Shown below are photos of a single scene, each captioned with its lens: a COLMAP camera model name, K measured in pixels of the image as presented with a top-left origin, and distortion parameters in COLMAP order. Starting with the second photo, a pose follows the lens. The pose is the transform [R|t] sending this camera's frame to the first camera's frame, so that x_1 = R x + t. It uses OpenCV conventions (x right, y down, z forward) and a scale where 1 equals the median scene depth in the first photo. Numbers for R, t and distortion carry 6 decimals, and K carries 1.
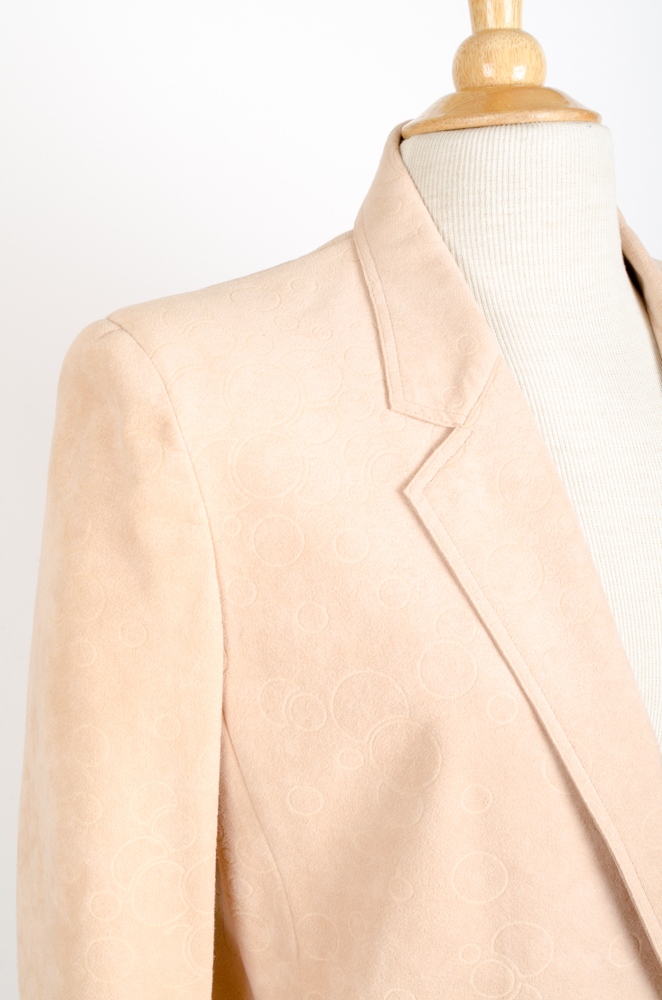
lens RADIAL K [[1533.3, 0, 330.4], [0, 1533.3, 496.8], [0, 0, 1]] dist [-0.045217, 0.000000]
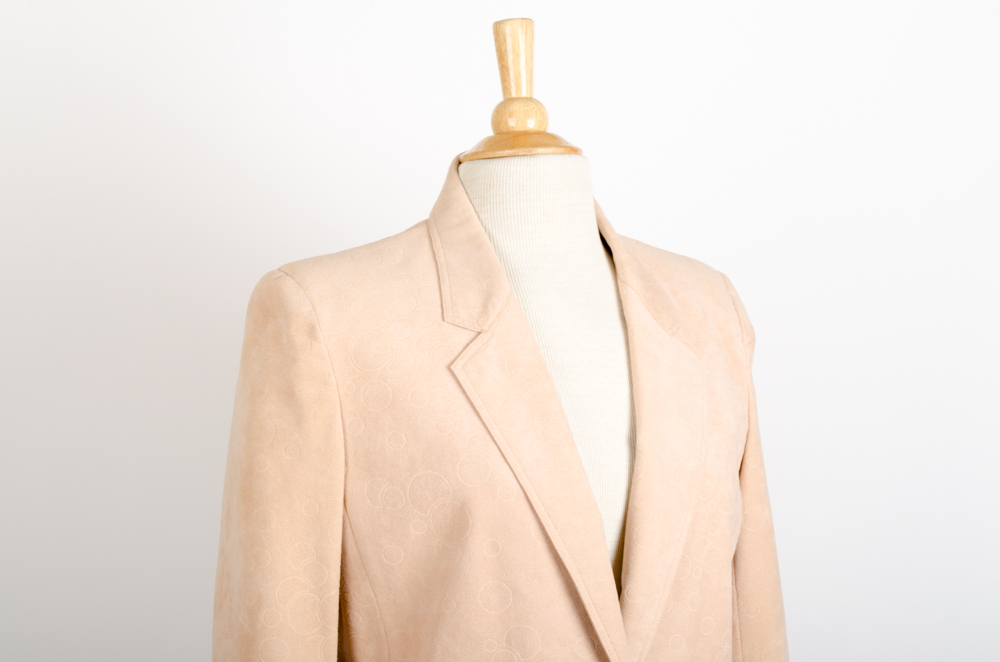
lens RADIAL K [[1723.8, 0, 497.9], [0, 1723.8, 336.7], [0, 0, 1]] dist [-0.036571, 0.000000]
pose [[0.999982, 0.001689, 0.005719, 0.087004], [-0.001016, 0.993285, -0.115686, 0.179972], [-0.005876, 0.115678, 0.993269, -0.893570]]
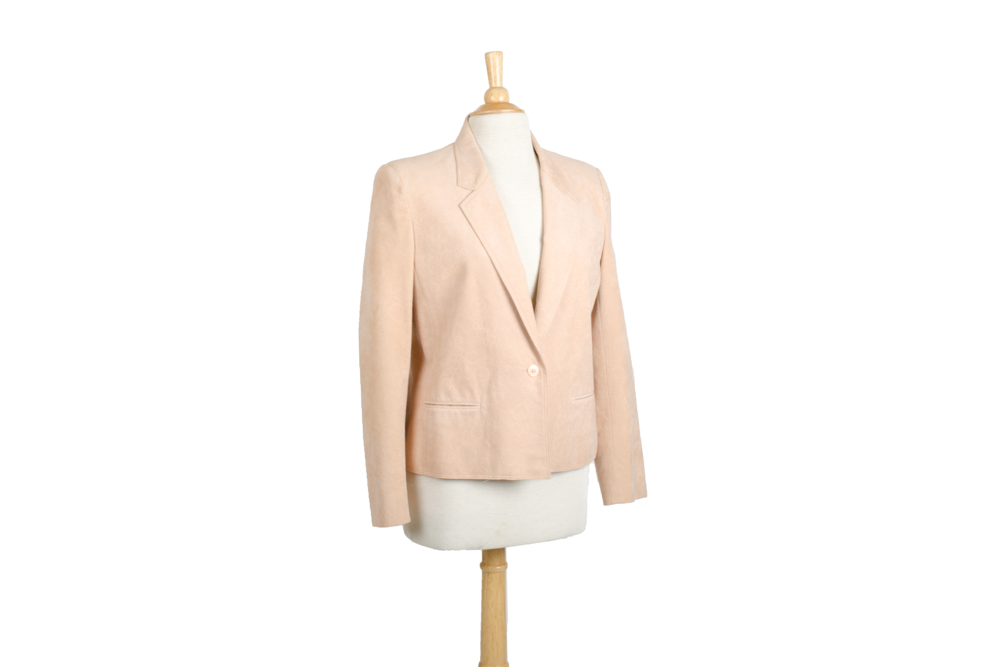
lens RADIAL K [[1235.0, 0, 479.5], [0, 1235.0, 297.2], [0, 0, 1]] dist [-0.073744, 0.000000]
pose [[0.996223, 0.005909, -0.086625, 0.363604], [-0.012764, 0.996809, -0.078791, 0.466701], [0.085883, 0.079599, 0.993120, -2.066125]]
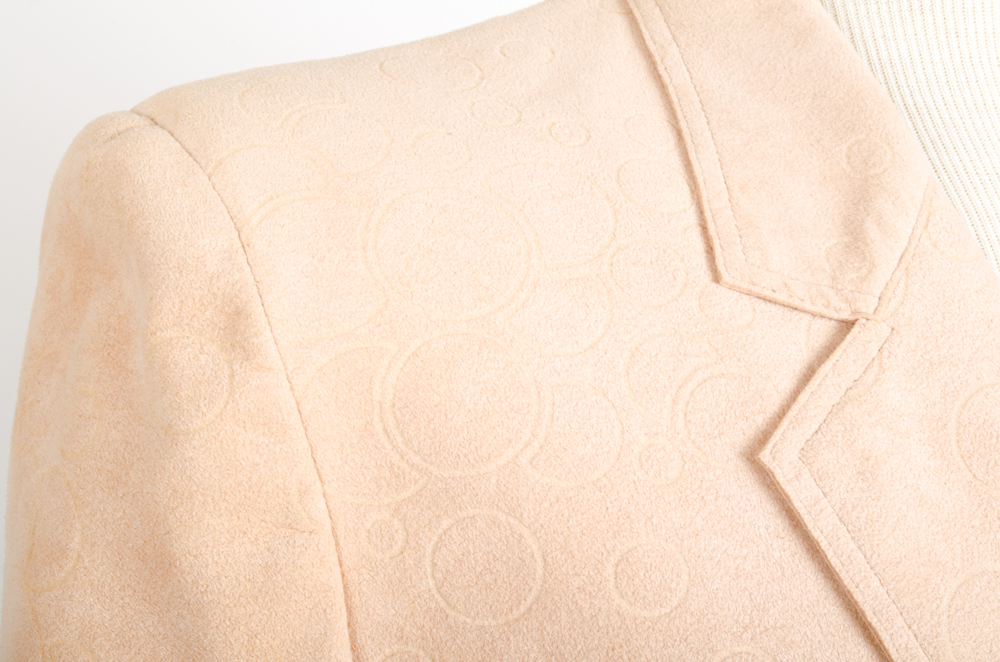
lens RADIAL K [[1627.9, 0, 501.3], [0, 1627.9, 336.0], [0, 0, 1]] dist [-0.037938, 0.000000]
pose [[0.999963, -0.008503, -0.001123, -0.027137], [0.008373, 0.996168, -0.087055, 0.002235], [0.001859, 0.087043, 0.996203, 0.497186]]
